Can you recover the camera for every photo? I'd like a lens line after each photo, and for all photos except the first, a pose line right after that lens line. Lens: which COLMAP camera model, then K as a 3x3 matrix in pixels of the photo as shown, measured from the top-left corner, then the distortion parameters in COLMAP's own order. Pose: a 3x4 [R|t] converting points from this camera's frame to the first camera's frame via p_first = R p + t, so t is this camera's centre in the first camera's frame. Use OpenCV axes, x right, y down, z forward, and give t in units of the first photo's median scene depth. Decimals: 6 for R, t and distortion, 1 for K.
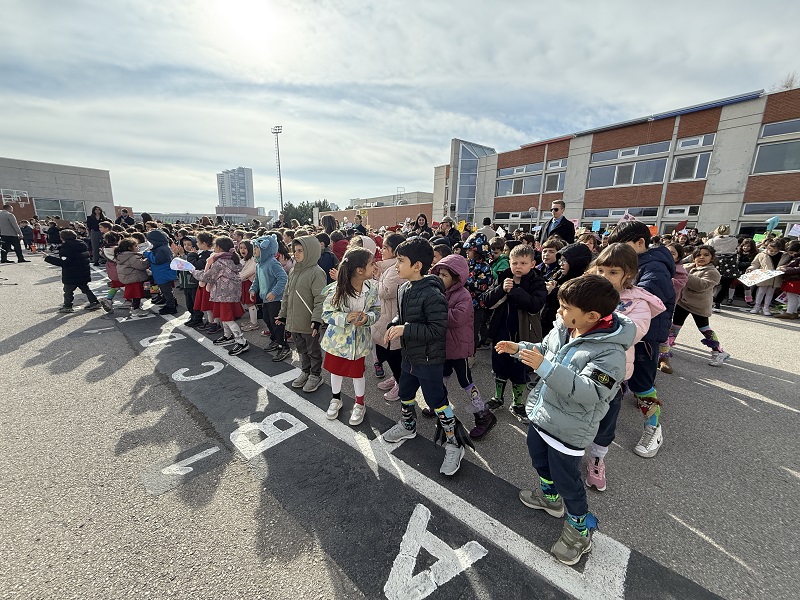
lens RADIAL K [[321.6, 0, 393.2], [0, 321.6, 281.5], [0, 0, 1]] dist [-0.015627, 0.000489]
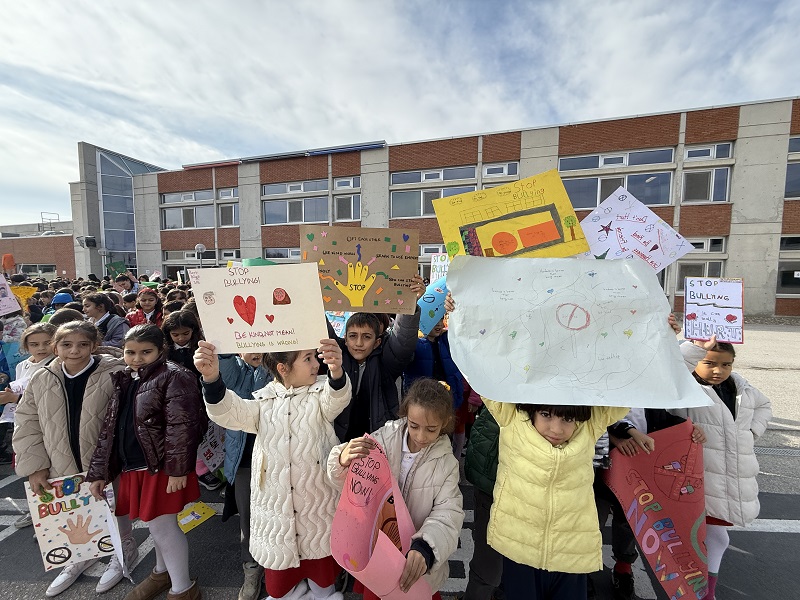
lens RADIAL K [[321.6, 0, 398.4], [0, 321.6, 299.9], [0, 0, 1]] dist [-0.015627, 0.000489]
pose [[0.759738, -0.074728, 0.645921, 0.231380], [0.119346, 0.992524, -0.025548, -0.015001], [-0.639183, 0.096498, 0.762977, 0.088794]]
